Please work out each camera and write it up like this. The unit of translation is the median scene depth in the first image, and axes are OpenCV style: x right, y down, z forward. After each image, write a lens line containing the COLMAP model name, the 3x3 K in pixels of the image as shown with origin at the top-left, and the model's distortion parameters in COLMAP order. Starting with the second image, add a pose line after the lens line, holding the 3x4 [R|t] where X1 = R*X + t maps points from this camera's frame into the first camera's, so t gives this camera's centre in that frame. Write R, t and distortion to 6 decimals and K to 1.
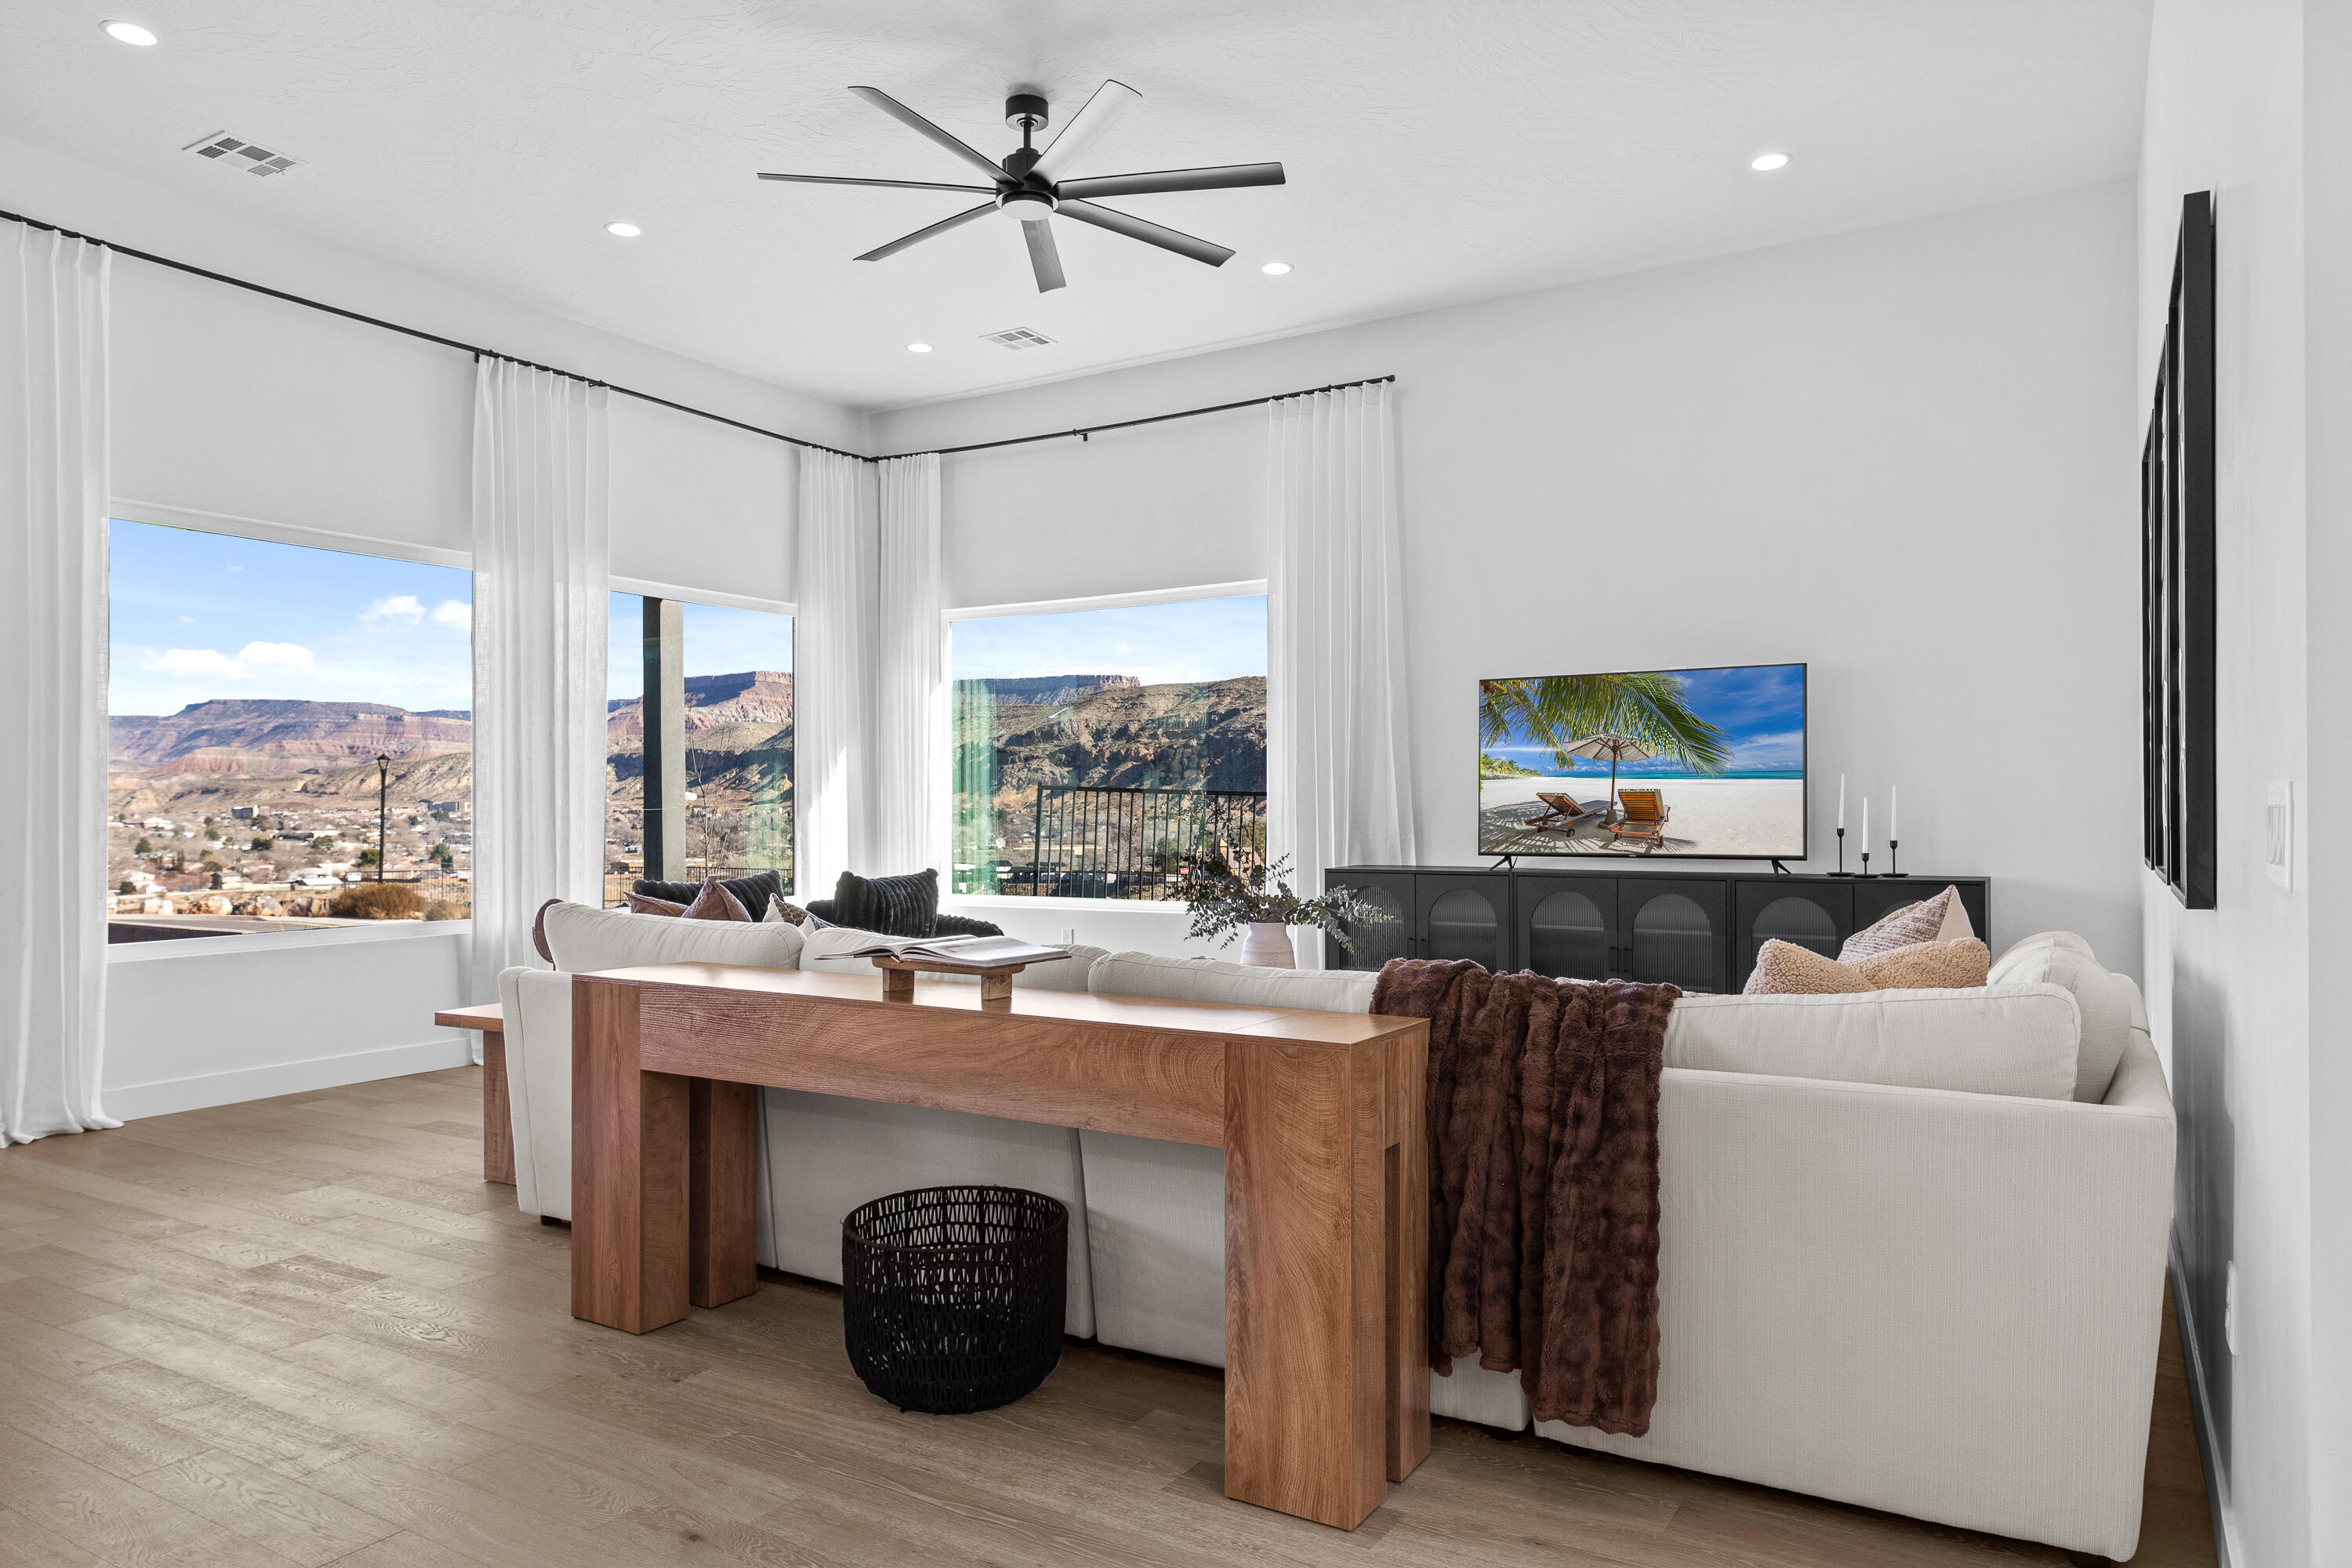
lens RADIAL K [[1483.7, 0, 1181.4], [0, 1483.7, 804.8], [0, 0, 1]] dist [0.007322, 0.001736]
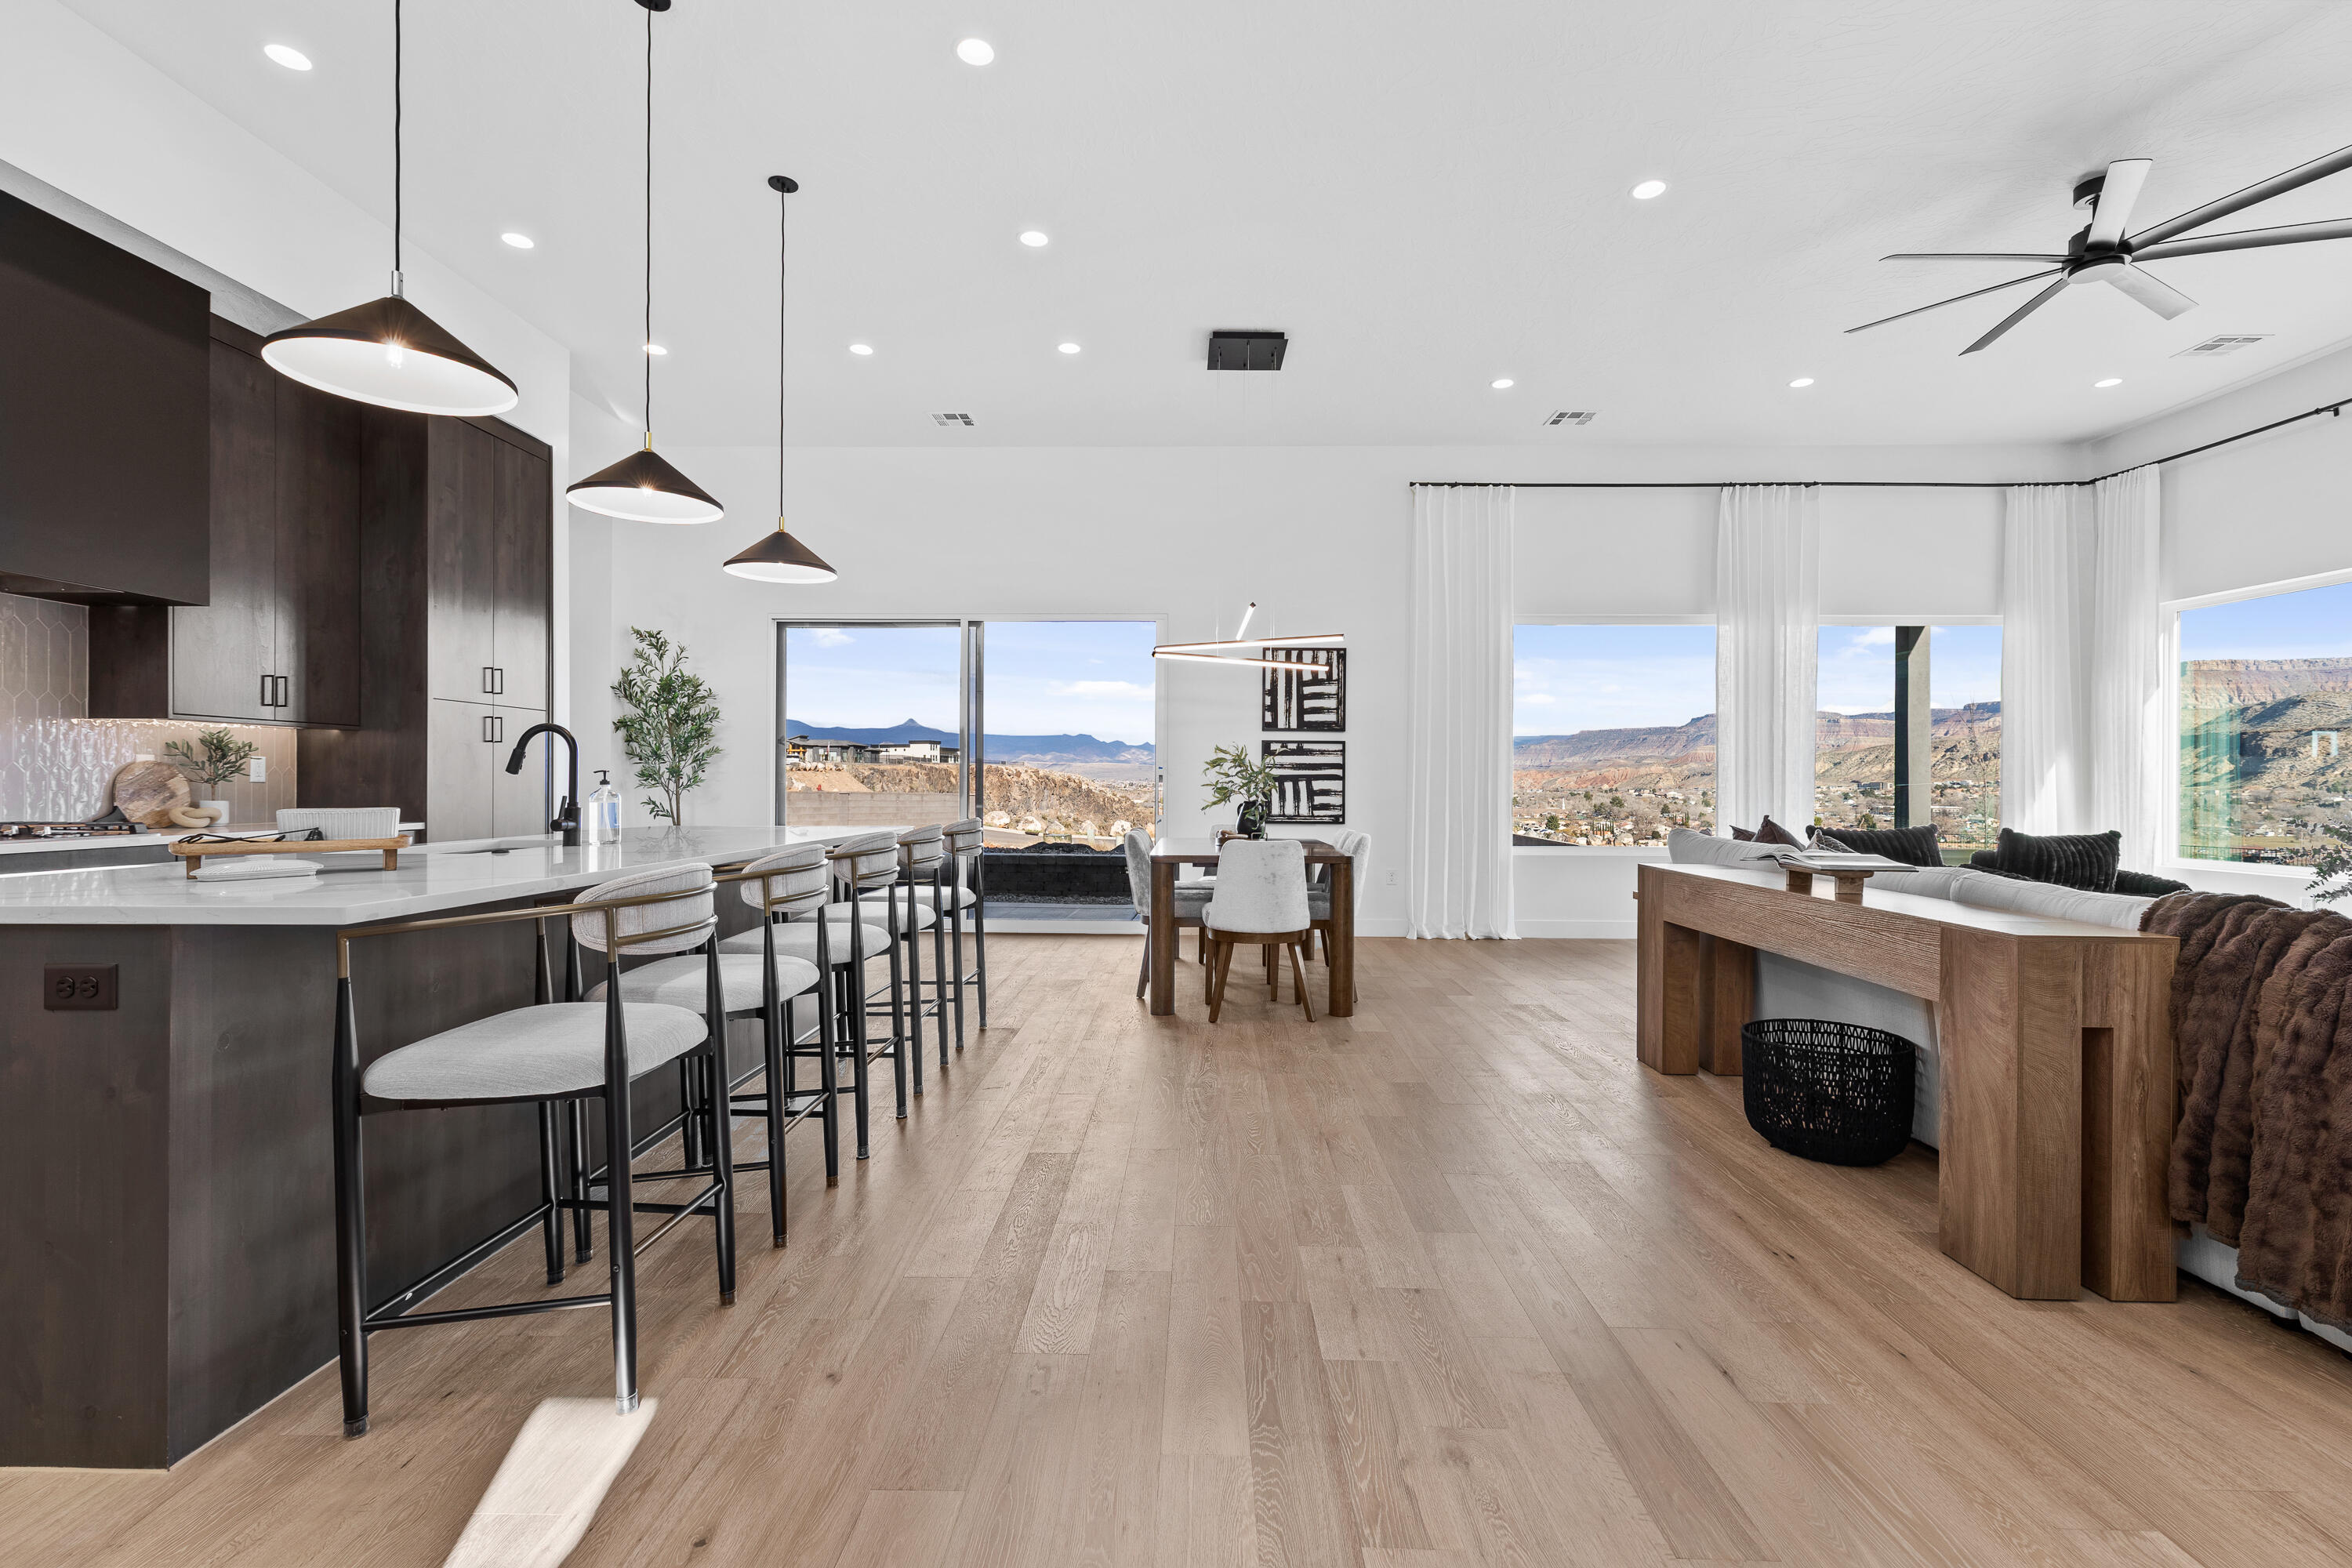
lens RADIAL K [[1040.5, 0, 1176.0], [0, 1040.5, 784.0], [0, 0, 1]] dist [0.006740, -0.000364]
pose [[0.498968, 0.007342, -0.866589, 0.214528], [-0.007227, 0.999965, 0.004311, 0.010254], [0.866590, 0.004112, 0.499003, -0.050129]]
